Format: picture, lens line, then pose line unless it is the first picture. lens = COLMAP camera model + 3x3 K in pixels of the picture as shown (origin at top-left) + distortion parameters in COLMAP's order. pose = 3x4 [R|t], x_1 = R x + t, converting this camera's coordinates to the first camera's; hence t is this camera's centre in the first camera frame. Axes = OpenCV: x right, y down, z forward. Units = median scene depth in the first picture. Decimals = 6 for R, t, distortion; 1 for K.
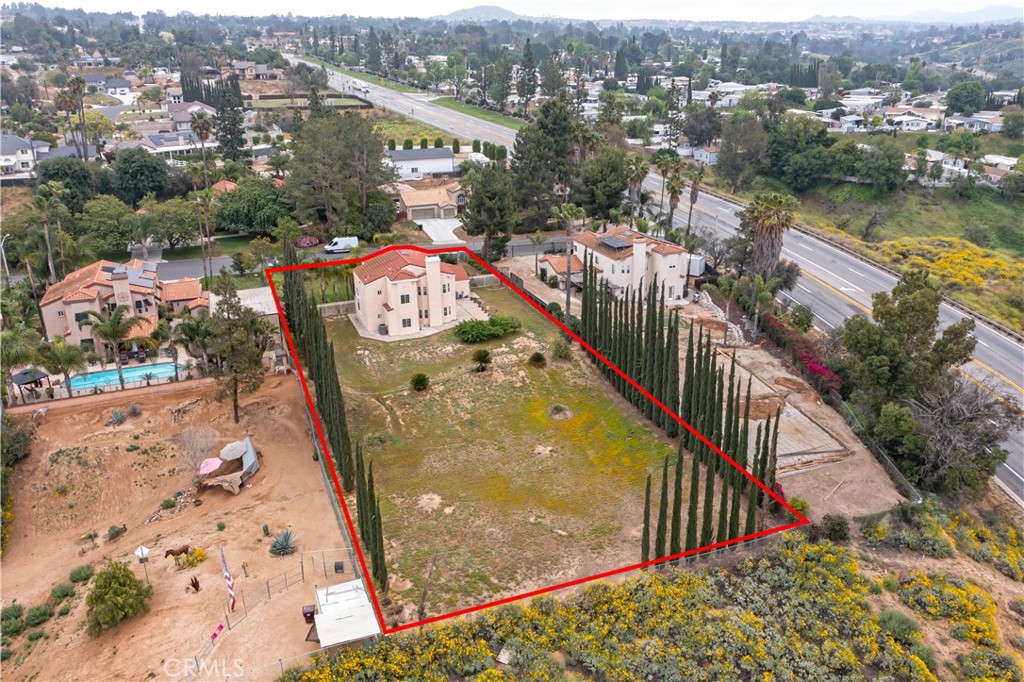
lens RADIAL K [[818.4, 0, 512.0], [0, 818.4, 341.0], [0, 0, 1]] dist [-0.000901, 0.008153]
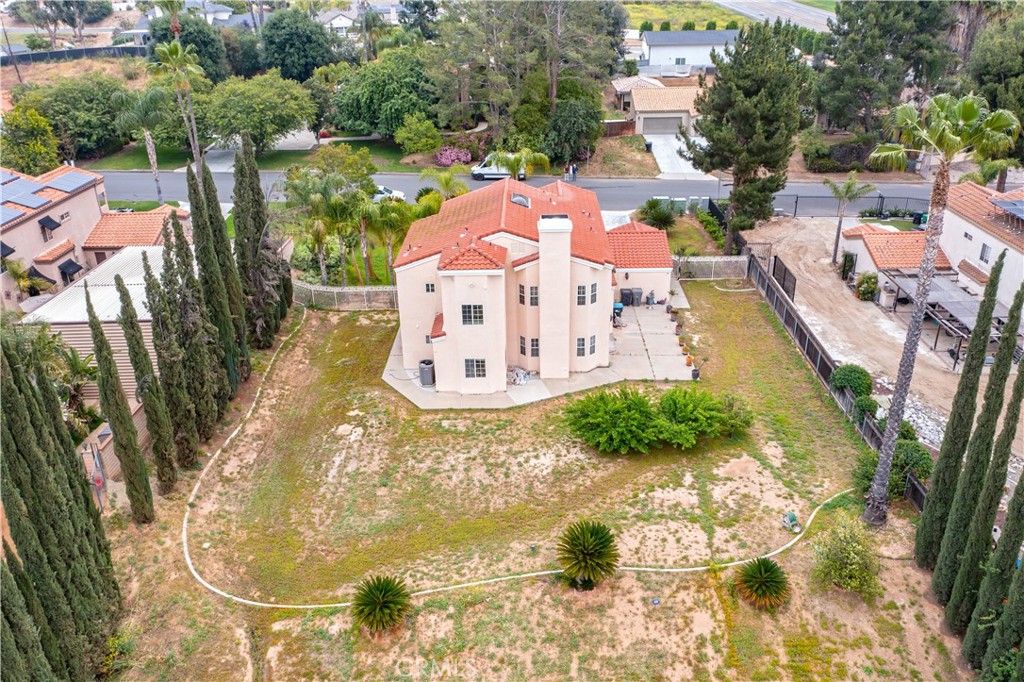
lens RADIAL K [[818.4, 0, 512.0], [0, 818.4, 341.0], [0, 0, 1]] dist [-0.000901, 0.008153]
pose [[0.928653, 0.154587, -0.337204, 0.025998], [-0.121429, 0.985629, 0.117435, -0.075528], [0.350511, -0.068110, 0.934079, 0.521078]]
